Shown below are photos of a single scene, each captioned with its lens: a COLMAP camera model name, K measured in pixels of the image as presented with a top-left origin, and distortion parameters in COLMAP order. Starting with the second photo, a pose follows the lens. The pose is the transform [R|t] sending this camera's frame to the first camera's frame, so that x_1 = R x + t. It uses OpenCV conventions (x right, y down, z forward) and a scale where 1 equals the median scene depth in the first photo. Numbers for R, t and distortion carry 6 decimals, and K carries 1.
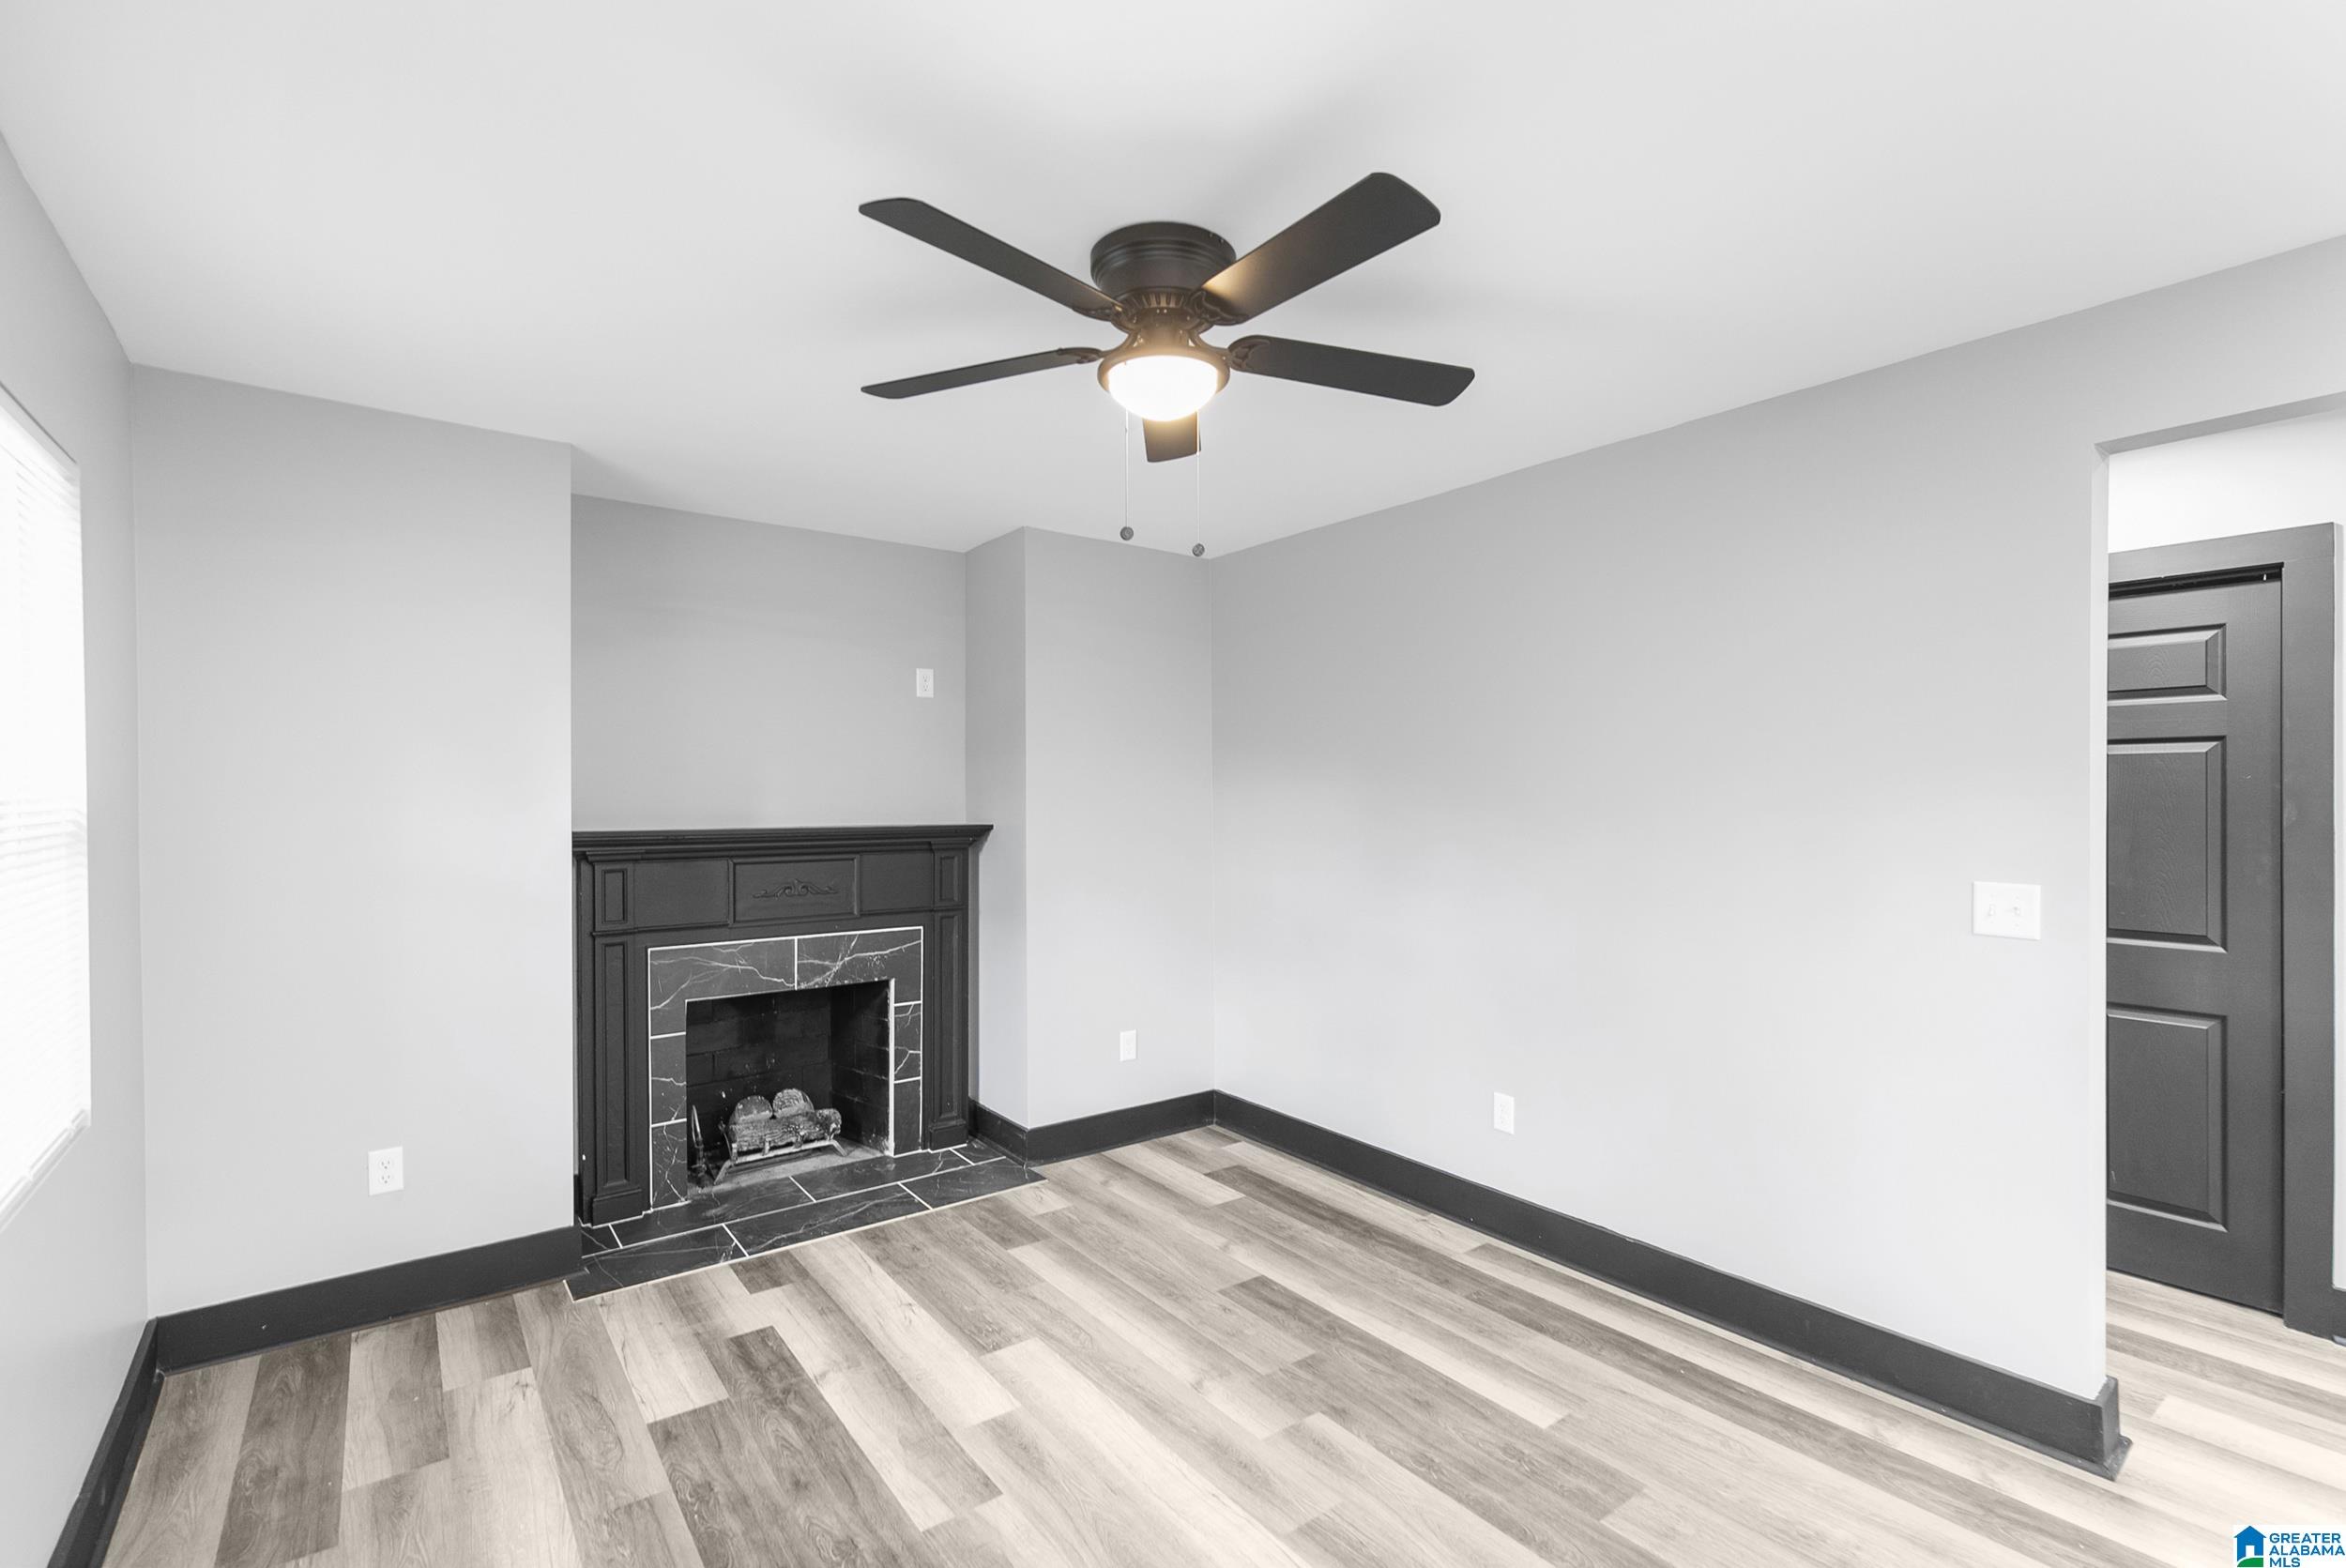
lens RADIAL K [[1070.6, 0, 1189.0], [0, 1070.6, 784.9], [0, 0, 1]] dist [-0.000374, -0.000606]
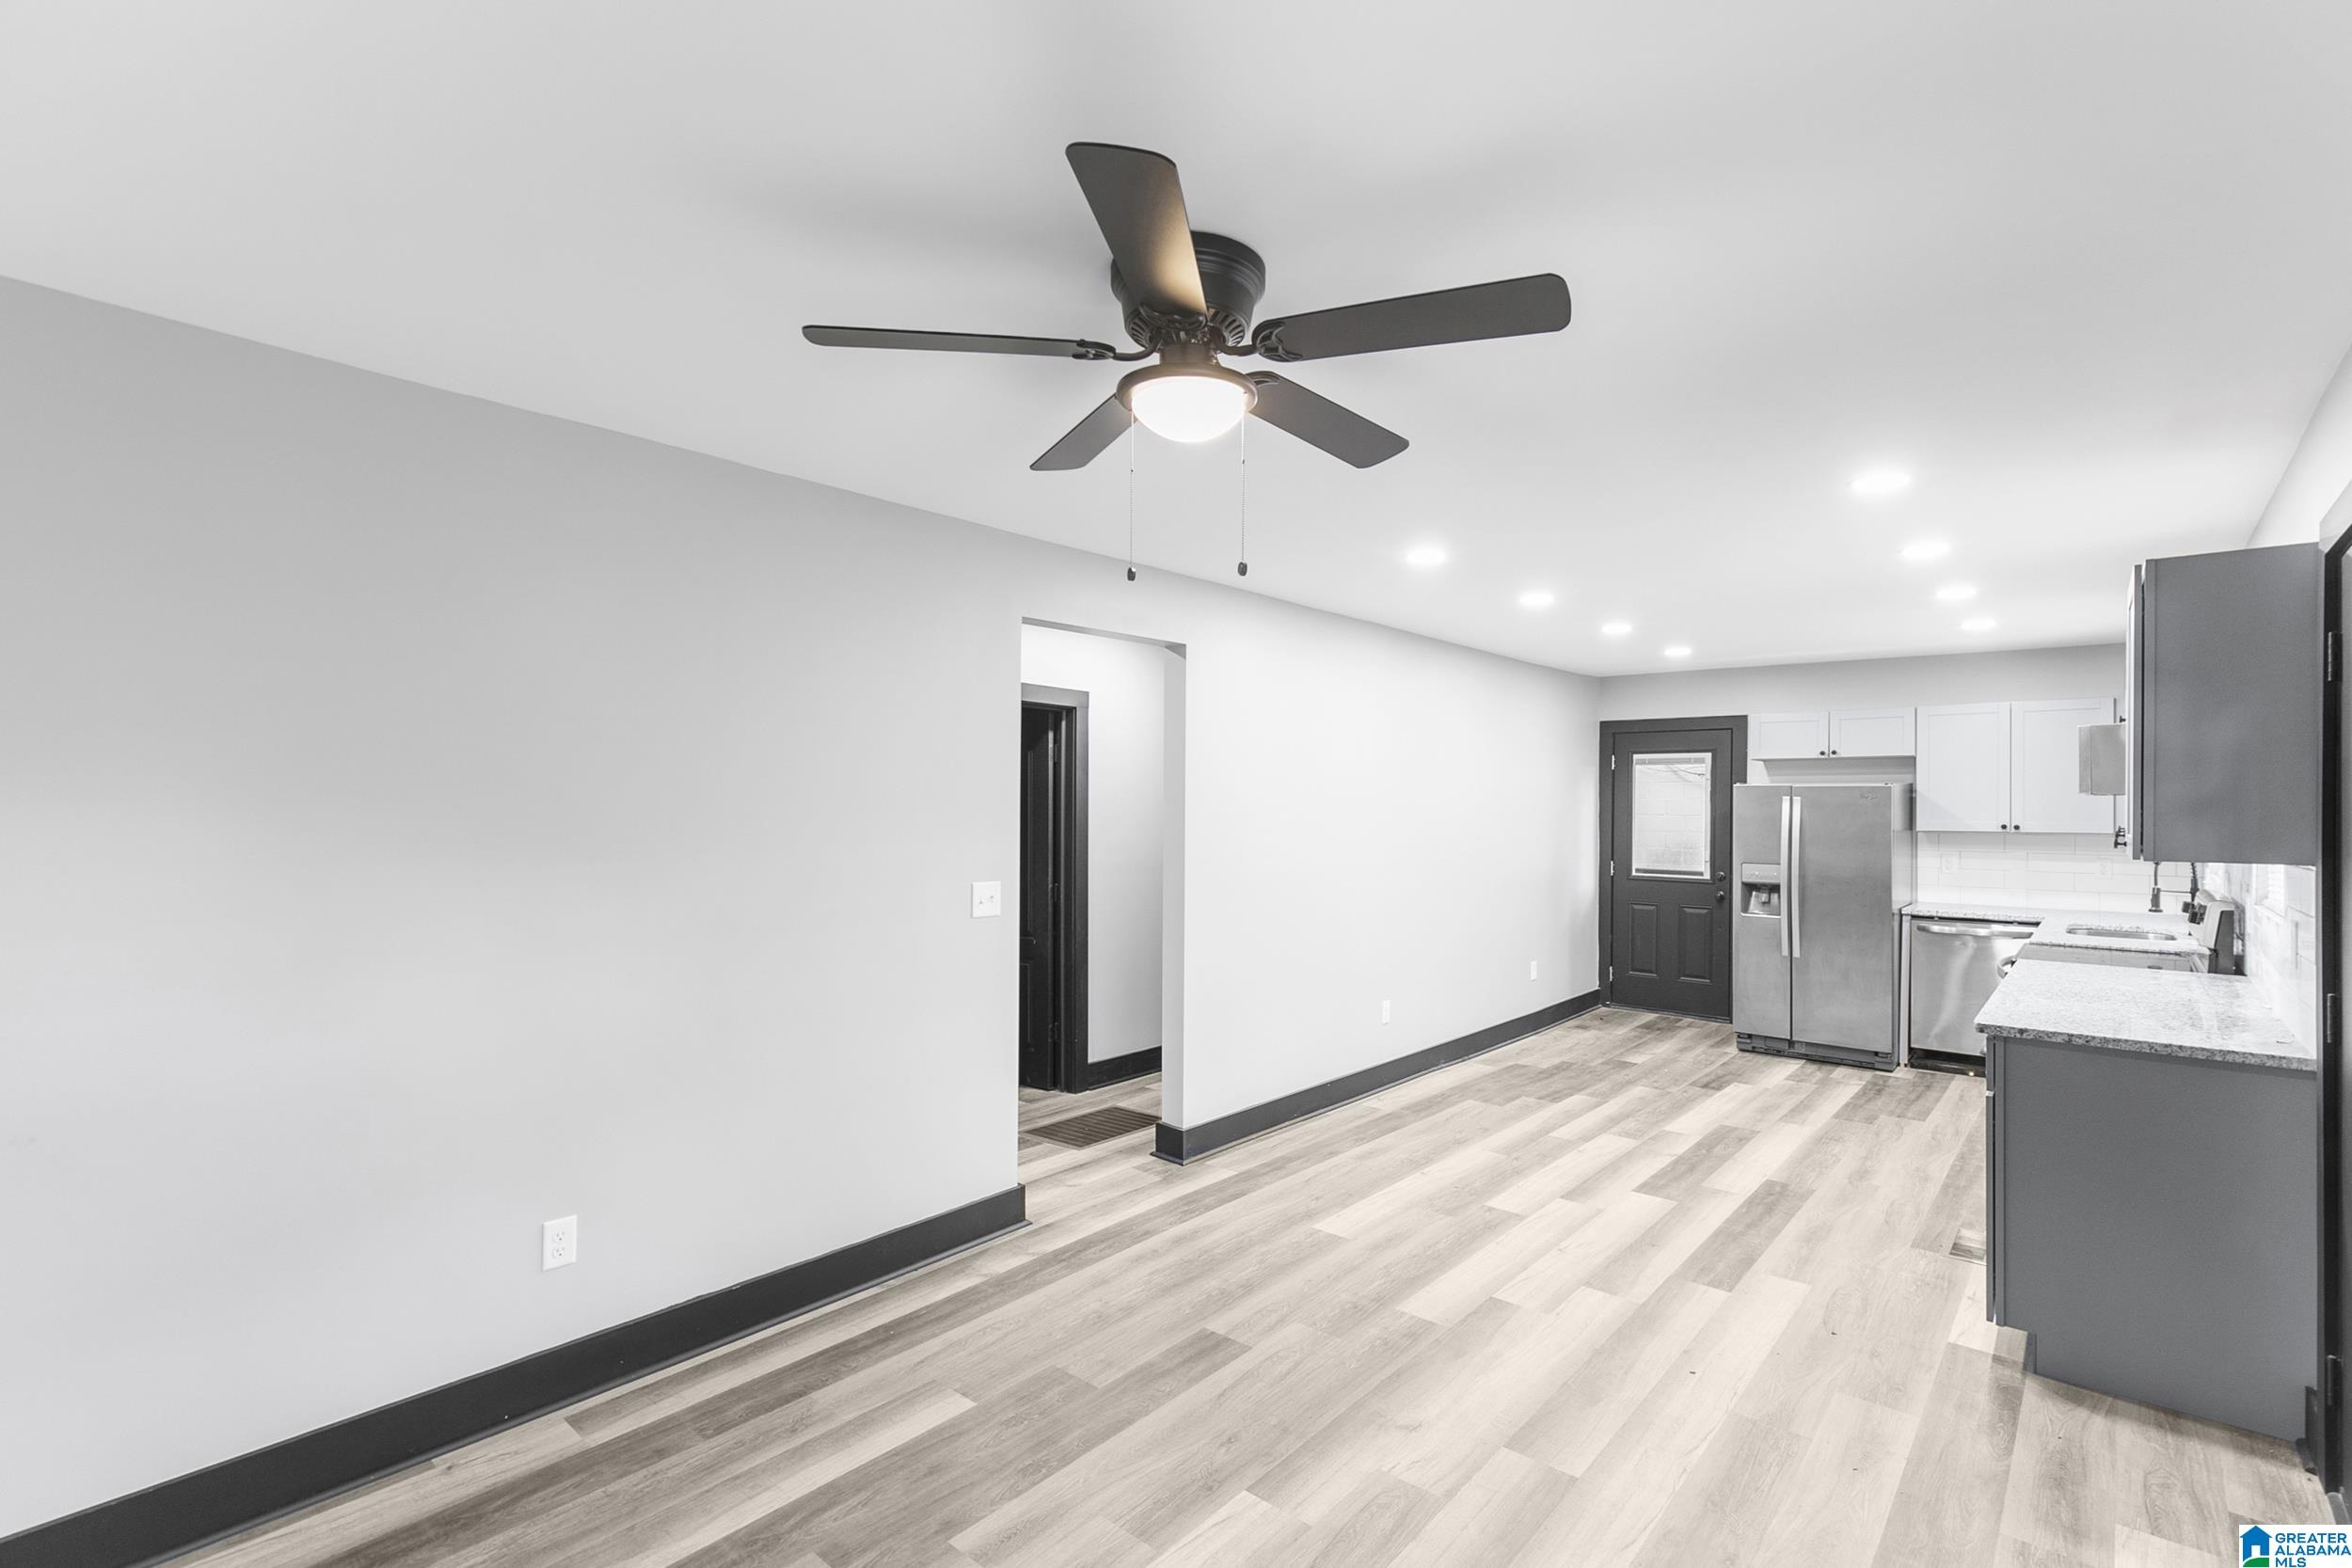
lens RADIAL K [[1073.3, 0, 1184.0], [0, 1073.3, 798.3], [0, 0, 1]] dist [-0.000374, -0.000606]
pose [[-0.212894, 0.018681, 0.976897, -0.386021], [-0.000109, 0.999817, -0.019143, 0.000455], [-0.977075, -0.004182, -0.212853, 0.495994]]
